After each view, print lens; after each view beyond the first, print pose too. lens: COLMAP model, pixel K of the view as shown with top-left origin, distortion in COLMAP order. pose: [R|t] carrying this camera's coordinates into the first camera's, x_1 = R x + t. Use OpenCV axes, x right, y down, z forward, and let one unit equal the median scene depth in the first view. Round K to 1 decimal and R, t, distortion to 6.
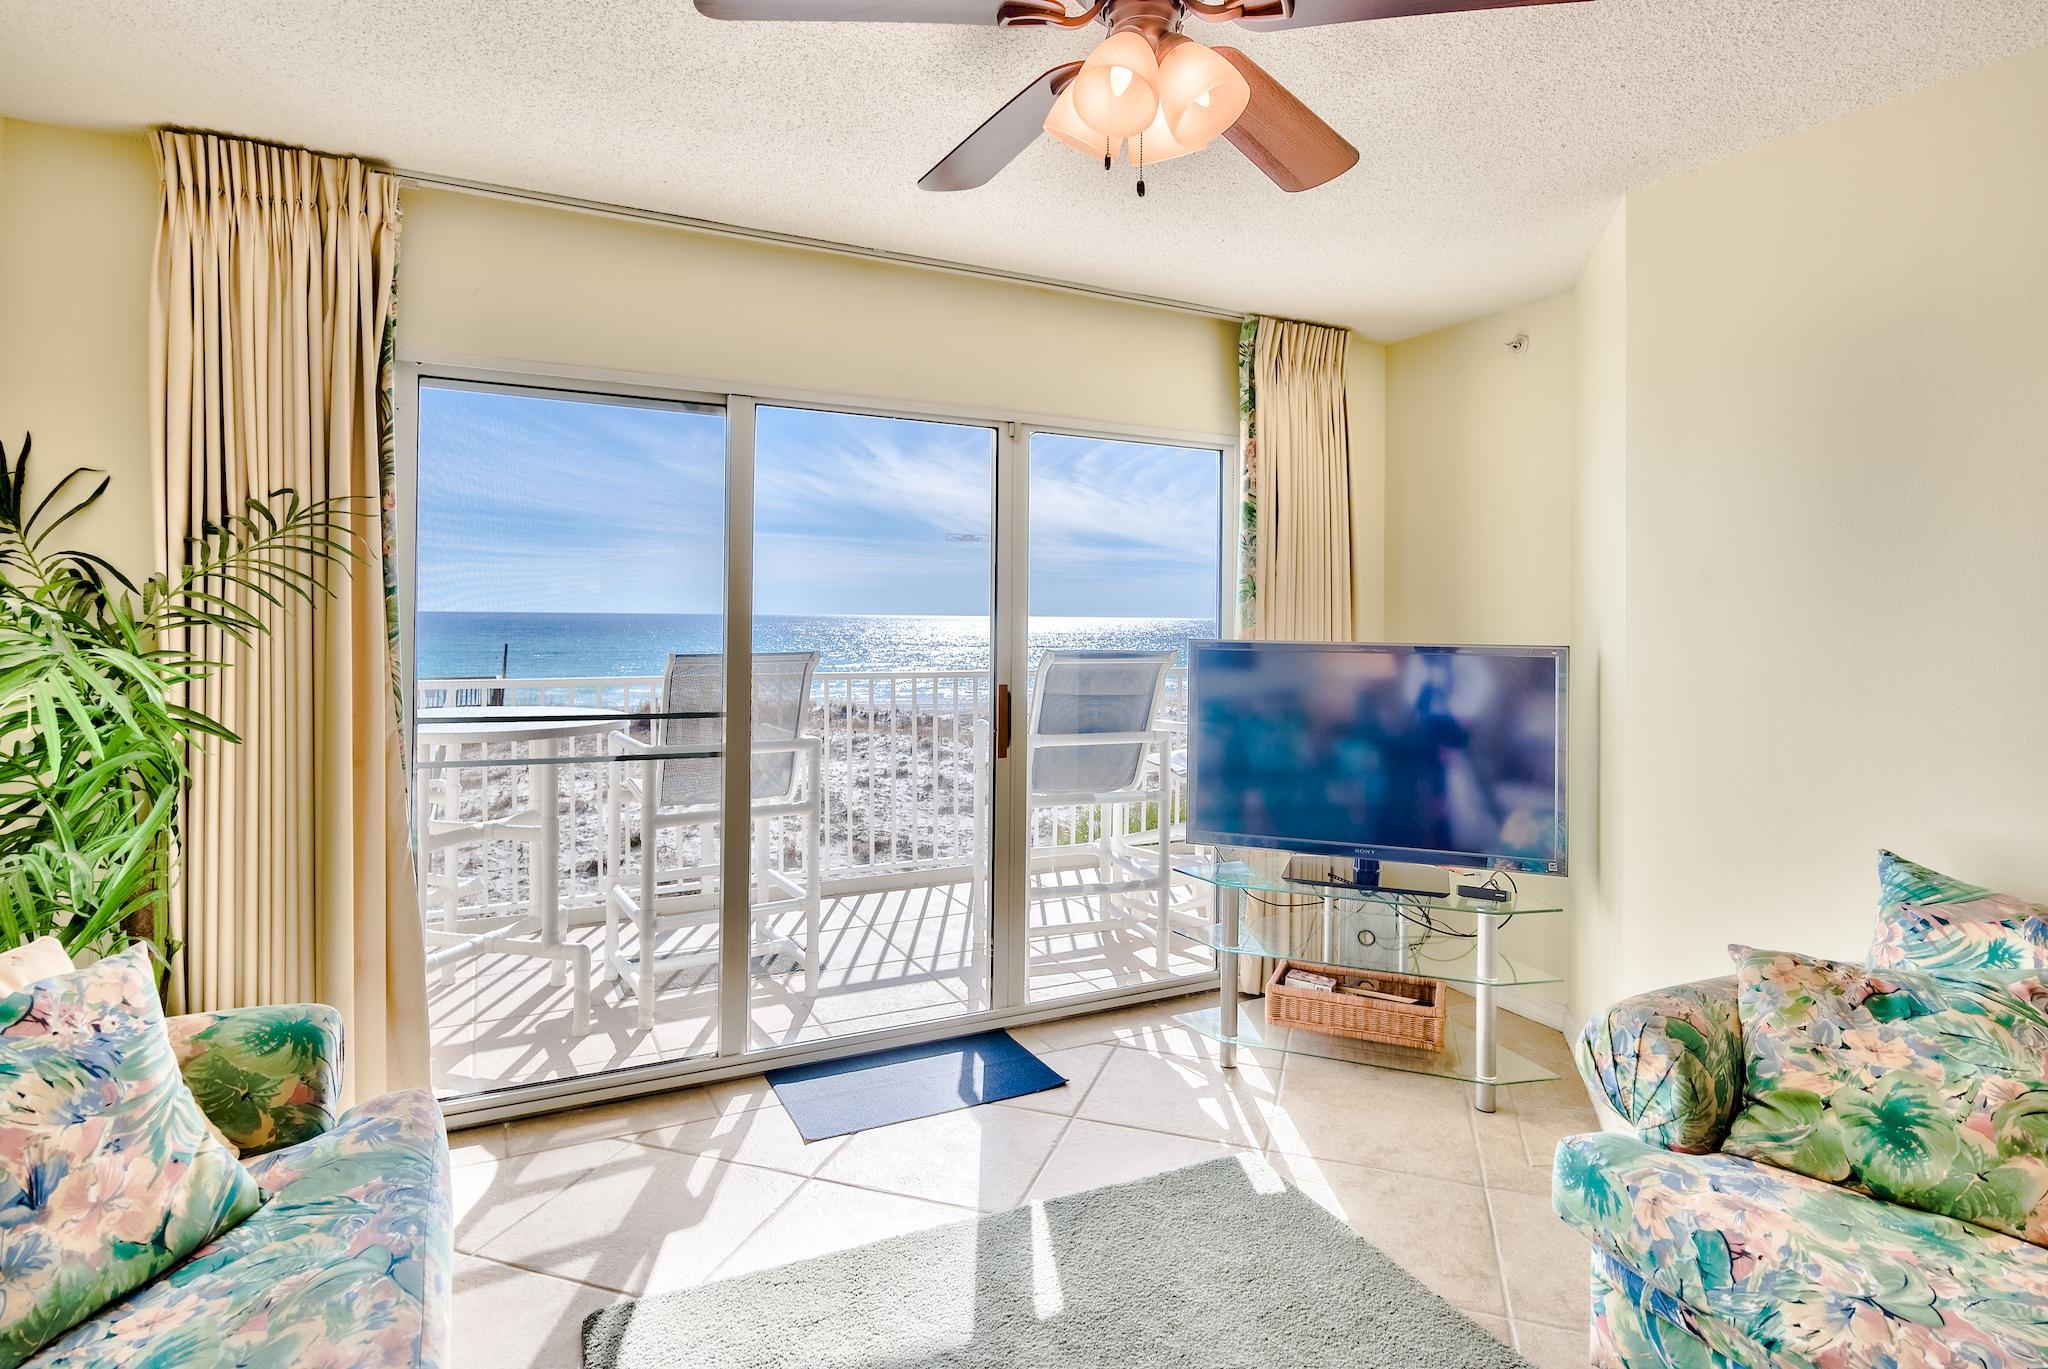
lens RADIAL K [[1061.0, 0, 1024.3], [0, 1061.0, 603.6], [0, 0, 1]] dist [0.003355, 0.000473]
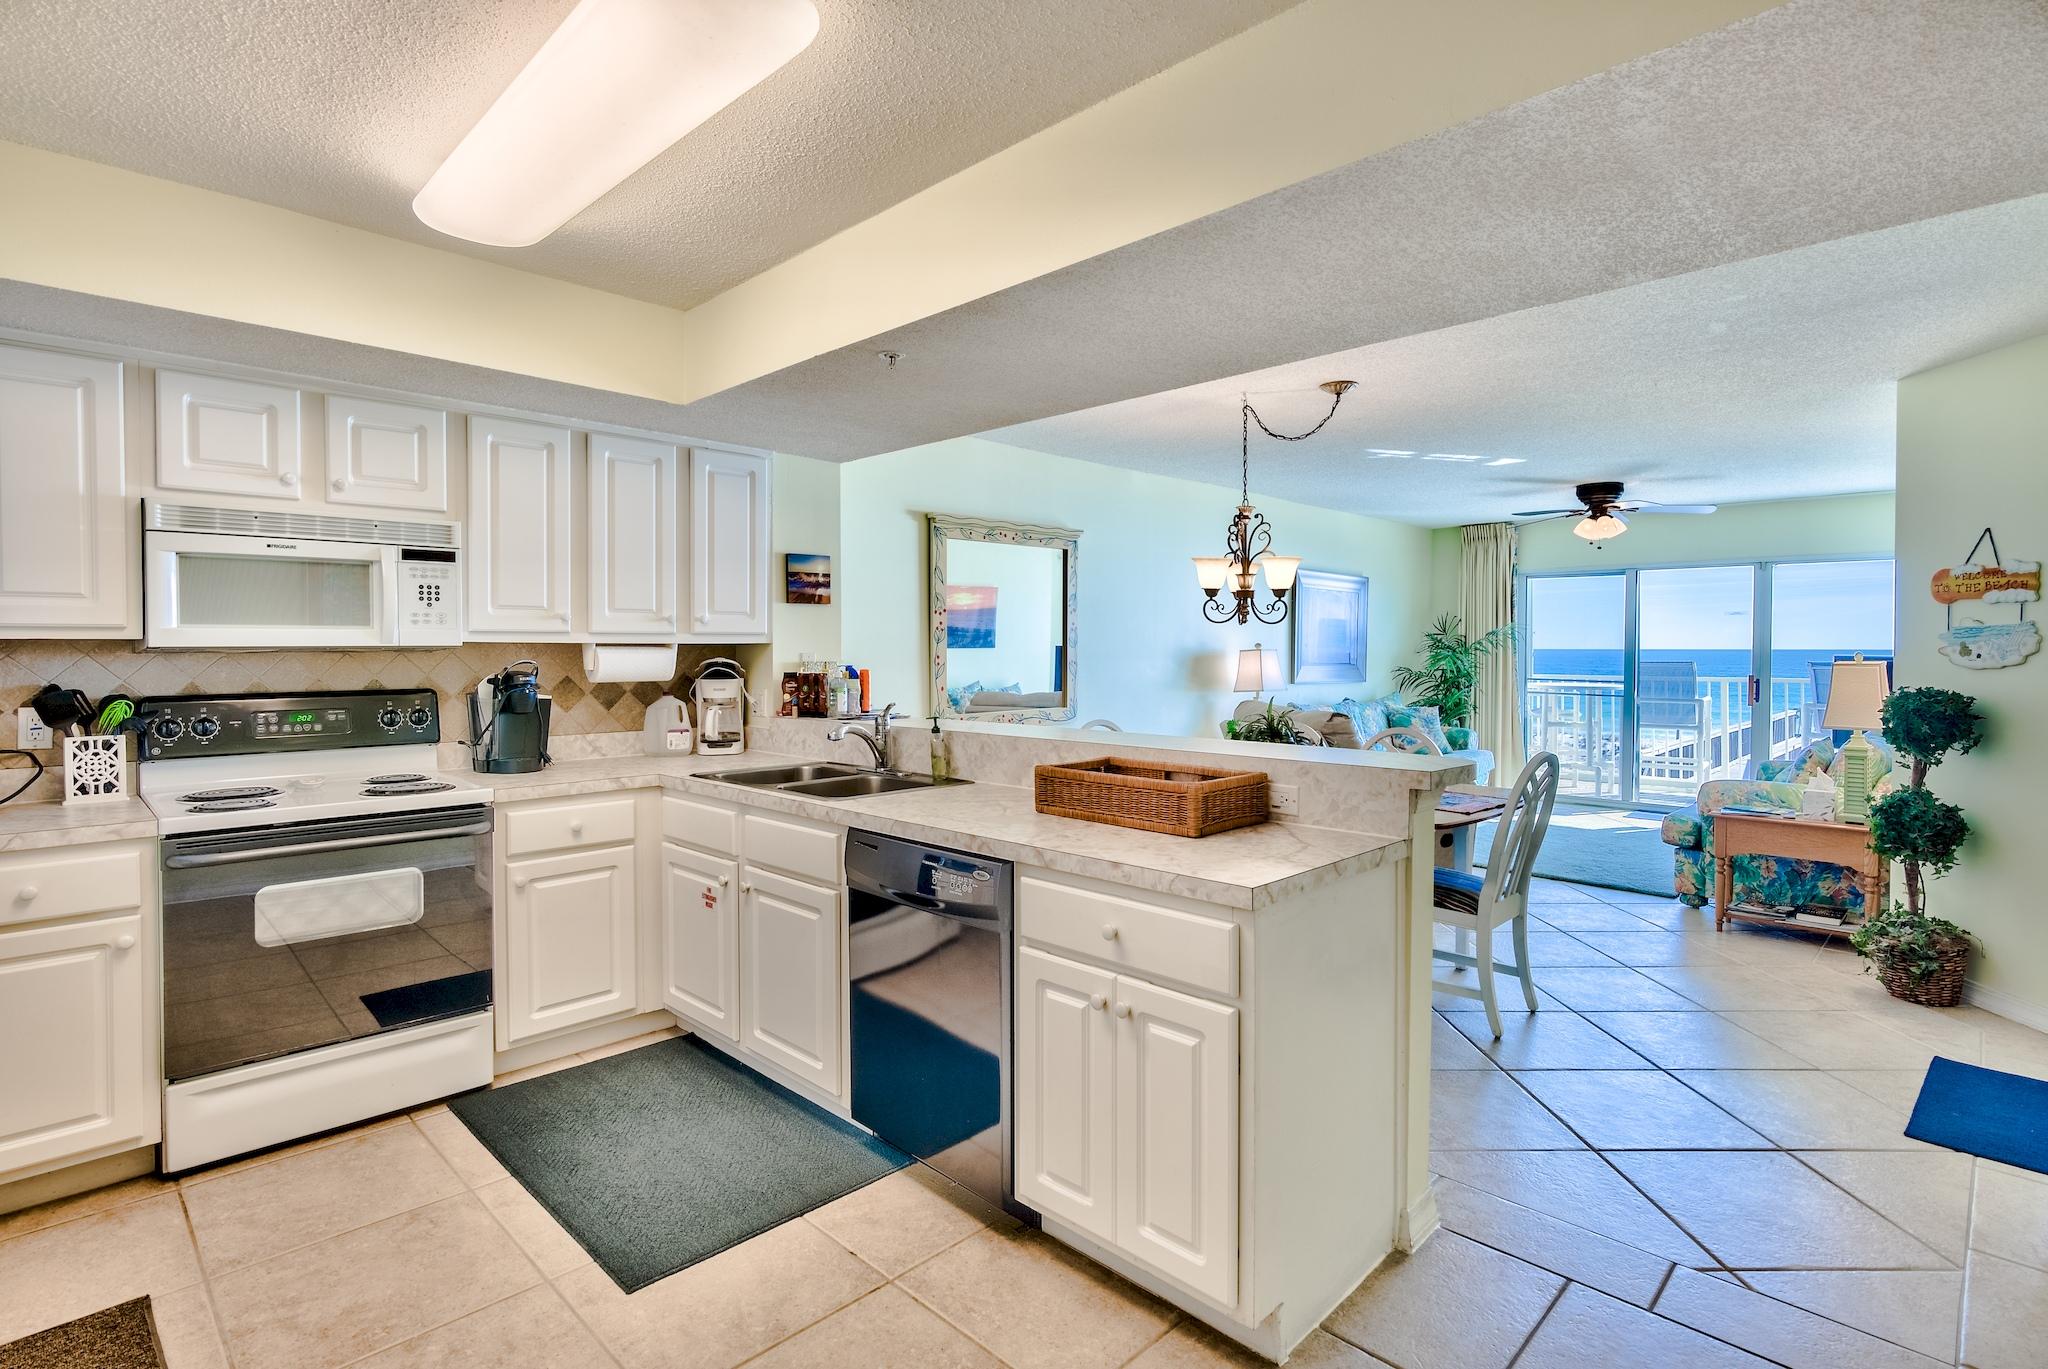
lens RADIAL K [[1015.1, 0, 1037.2], [0, 1015.1, 678.5], [0, 0, 1]] dist [-0.003080, -0.000598]
pose [[0.326982, 0.016671, -0.944884, 2.020483], [0.010346, 0.999721, 0.021219, 0.024090], [0.944974, -0.016713, 0.326718, -1.564903]]
